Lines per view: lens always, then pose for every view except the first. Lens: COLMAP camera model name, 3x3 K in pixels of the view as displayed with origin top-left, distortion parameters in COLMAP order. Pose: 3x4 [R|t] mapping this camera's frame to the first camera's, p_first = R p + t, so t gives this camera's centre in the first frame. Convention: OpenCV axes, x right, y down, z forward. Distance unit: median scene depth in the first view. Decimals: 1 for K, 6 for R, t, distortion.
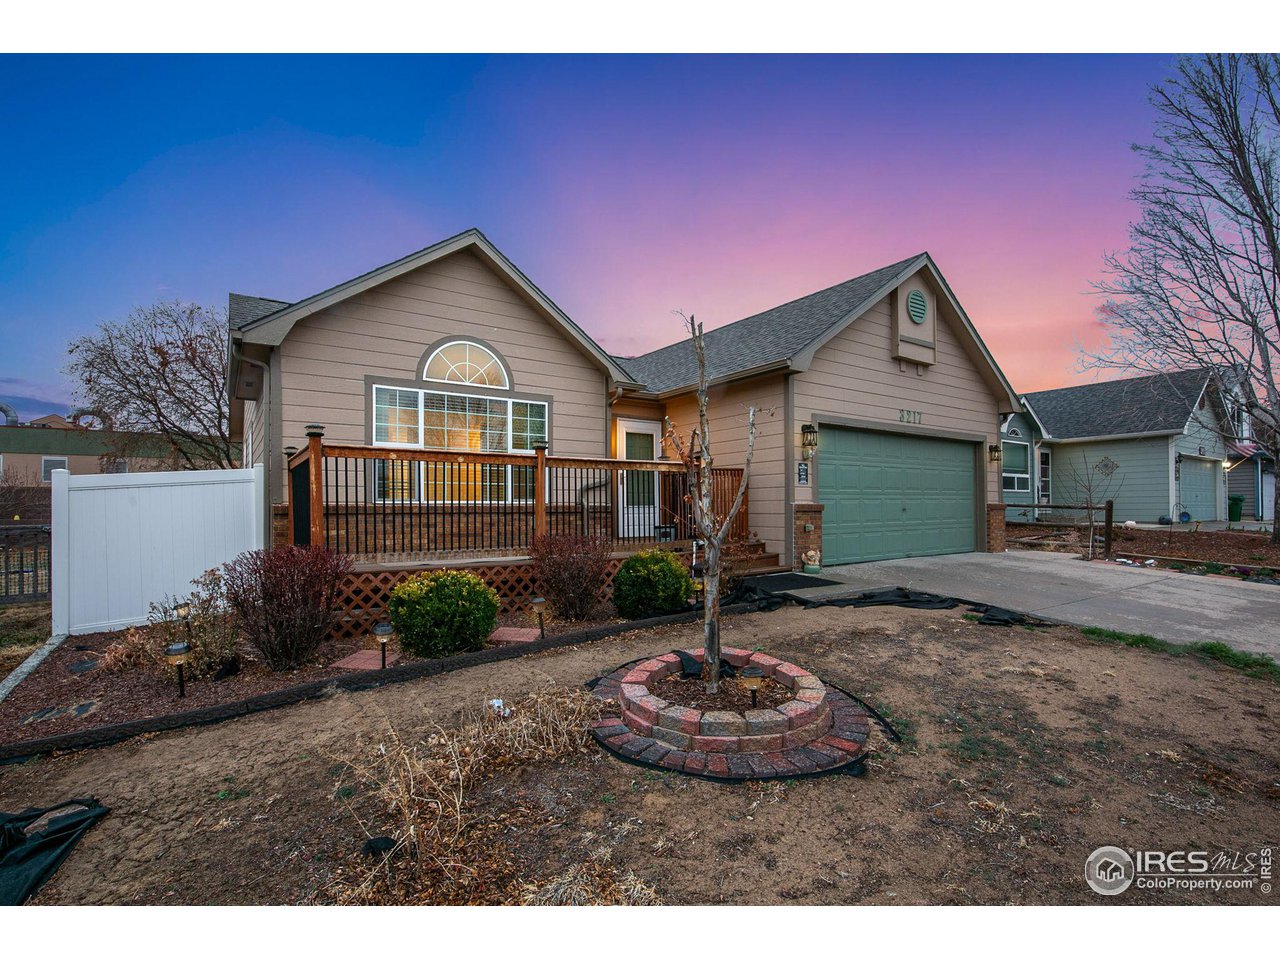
lens RADIAL K [[599.3, 0, 642.4], [0, 599.3, 486.9], [0, 0, 1]] dist [-0.003279, -0.004297]
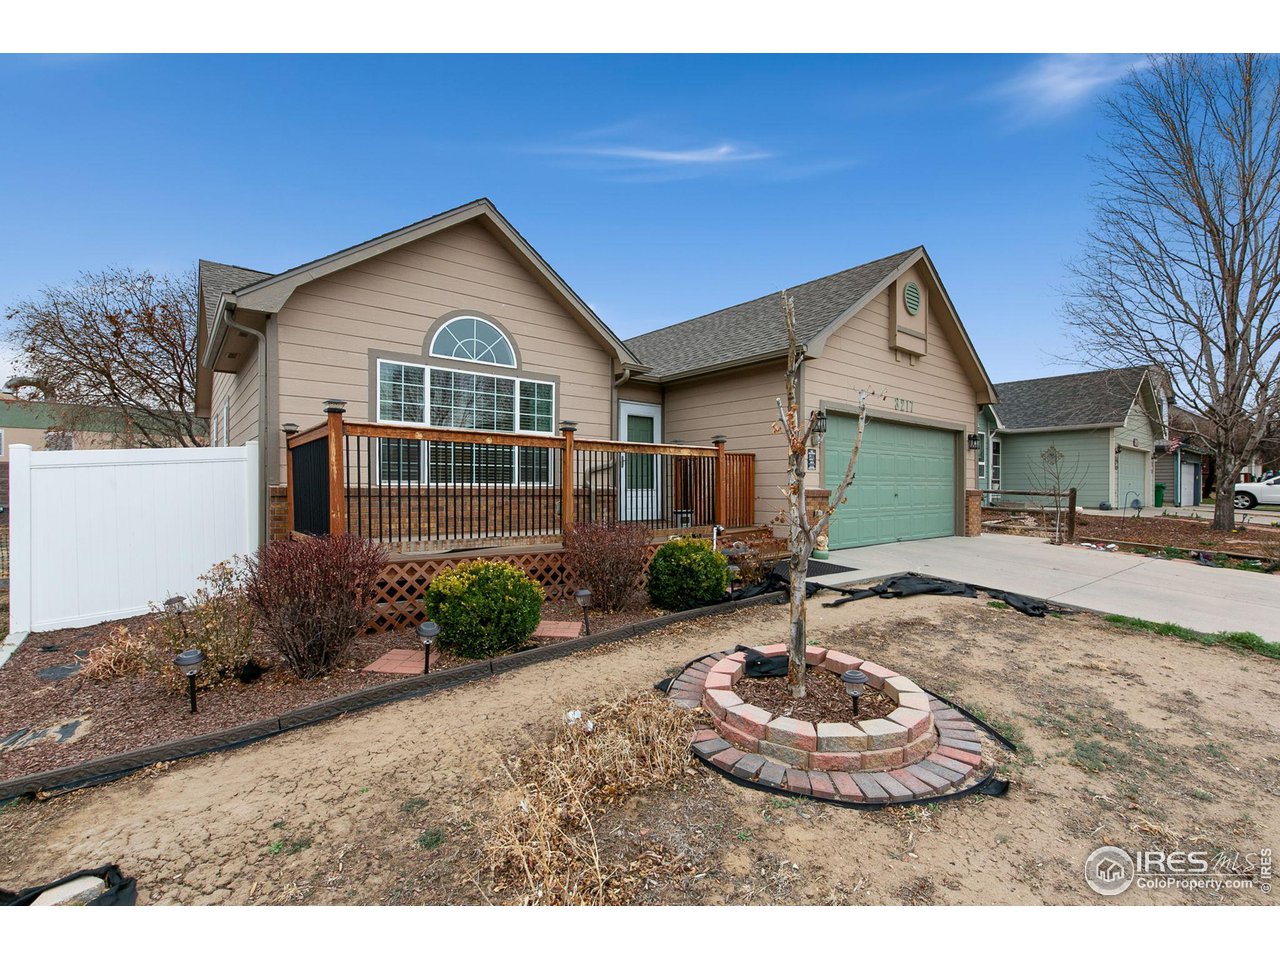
lens RADIAL K [[574.1, 0, 646.4], [0, 574.1, 476.7], [0, 0, 1]] dist [-0.005561, 0.003654]
pose [[0.996979, 0.011628, 0.076794, -0.099299], [-0.012726, 0.999823, 0.013824, -0.003811], [-0.076619, -0.014759, 0.996951, 0.069242]]
